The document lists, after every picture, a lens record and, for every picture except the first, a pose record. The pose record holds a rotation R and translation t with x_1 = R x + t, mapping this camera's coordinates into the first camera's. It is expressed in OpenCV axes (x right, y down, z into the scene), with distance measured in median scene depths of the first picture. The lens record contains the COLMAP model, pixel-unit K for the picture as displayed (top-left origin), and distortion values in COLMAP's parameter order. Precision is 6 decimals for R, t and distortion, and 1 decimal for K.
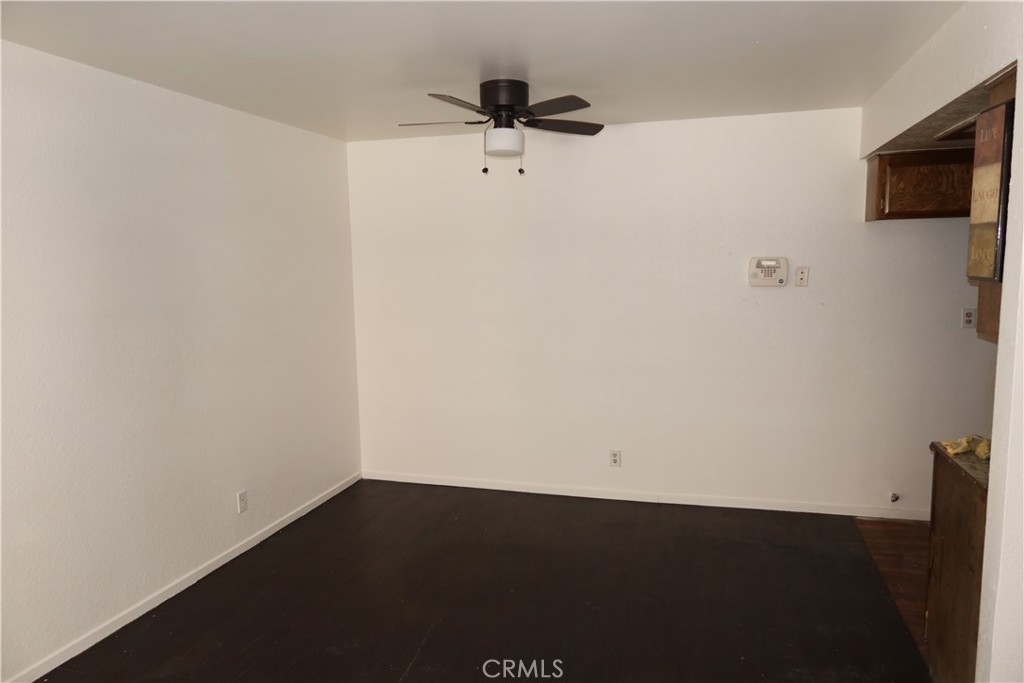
lens RADIAL K [[710.2, 0, 508.4], [0, 710.2, 354.9], [0, 0, 1]] dist [-0.023202, 0.011937]
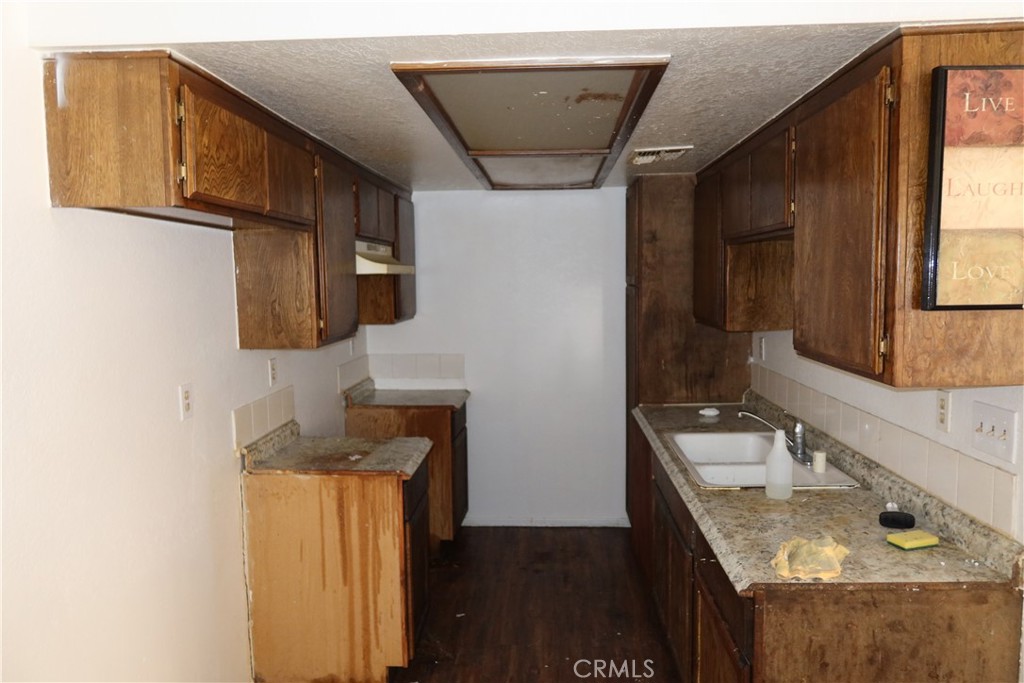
lens RADIAL K [[710.2, 0, 508.4], [0, 710.2, 354.9], [0, 0, 1]] dist [-0.023202, 0.011937]
pose [[-0.217516, -0.076149, 0.973082, 0.047047], [0.153921, 0.981802, 0.111238, -0.122228], [-0.963844, 0.173973, -0.201837, 0.935287]]
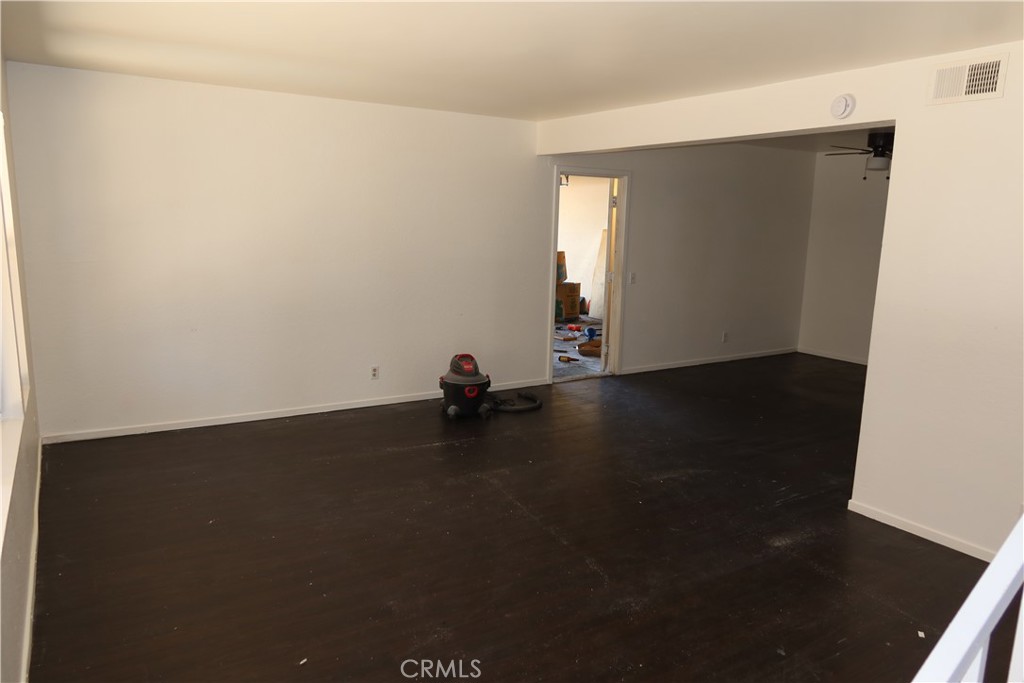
lens RADIAL K [[710.2, 0, 508.4], [0, 710.2, 354.9], [0, 0, 1]] dist [-0.023202, 0.011937]
pose [[0.743943, 0.165203, -0.647501, 0.528416], [-0.124863, 0.986259, 0.108174, 0.122916], [0.656474, 0.000374, 0.754348, -1.025889]]
